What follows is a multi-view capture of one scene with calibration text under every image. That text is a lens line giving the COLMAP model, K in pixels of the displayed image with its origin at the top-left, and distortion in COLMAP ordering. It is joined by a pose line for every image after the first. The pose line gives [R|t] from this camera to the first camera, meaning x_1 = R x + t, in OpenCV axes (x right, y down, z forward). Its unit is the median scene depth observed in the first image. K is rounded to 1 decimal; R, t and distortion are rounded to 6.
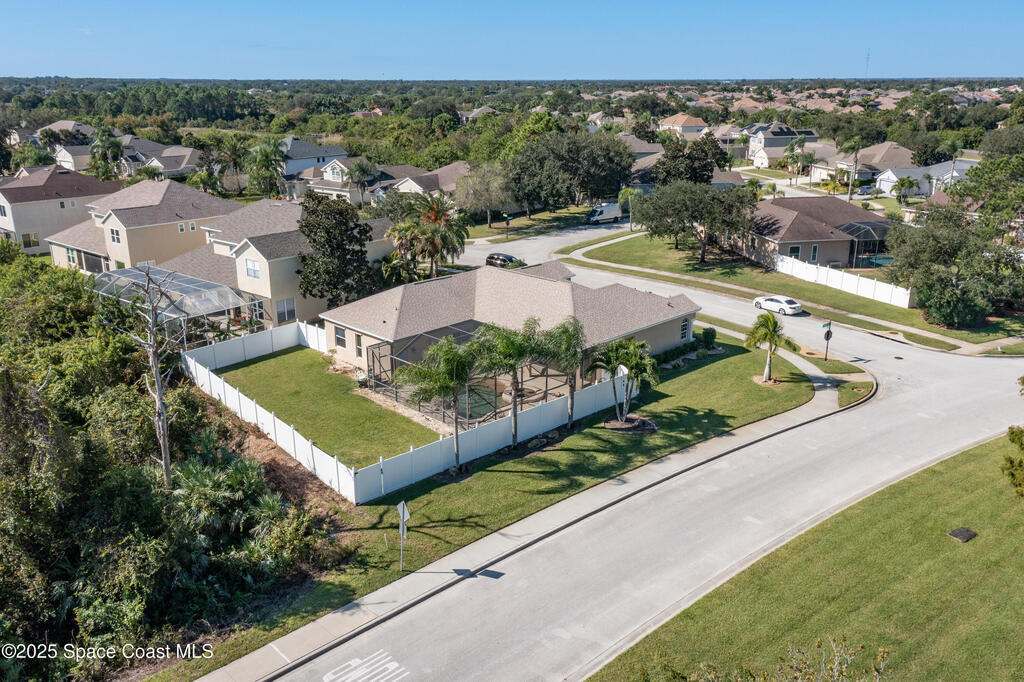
lens RADIAL K [[863.0, 0, 512.0], [0, 863.0, 341.0], [0, 0, 1]] dist [0.006626, 0.003972]
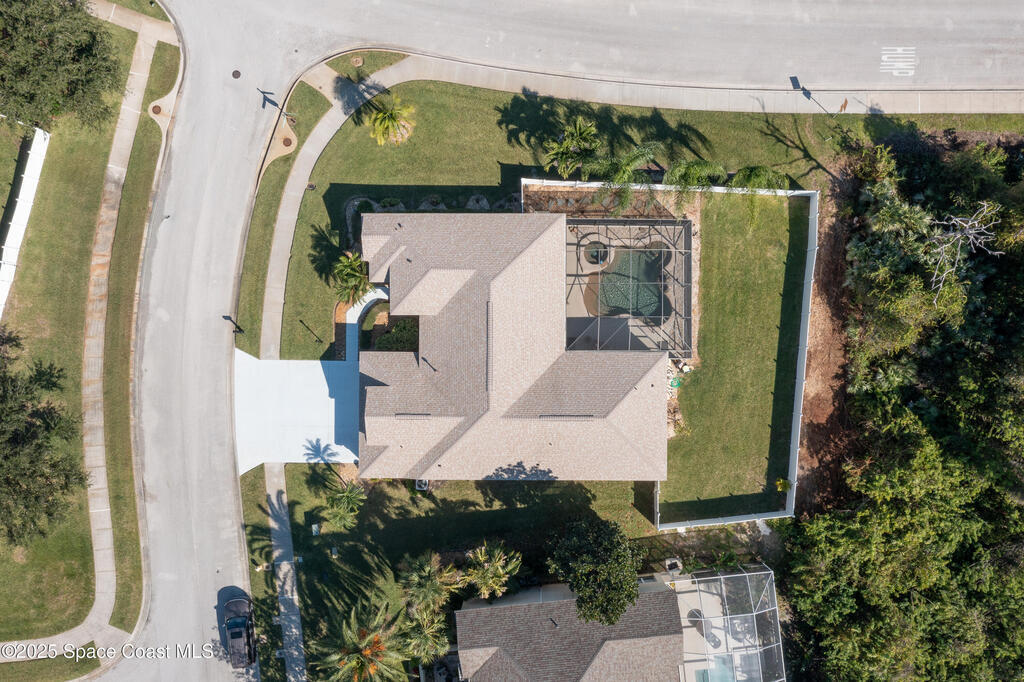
lens RADIAL K [[832.8, 0, 512.0], [0, 832.8, 341.0], [0, 0, 1]] dist [0.009237, 0.008911]
pose [[-0.707416, -0.706113, 0.031105, -0.024180], [0.212786, -0.170800, 0.962055, -0.955495], [-0.674007, 0.687191, 0.271078, 0.793774]]
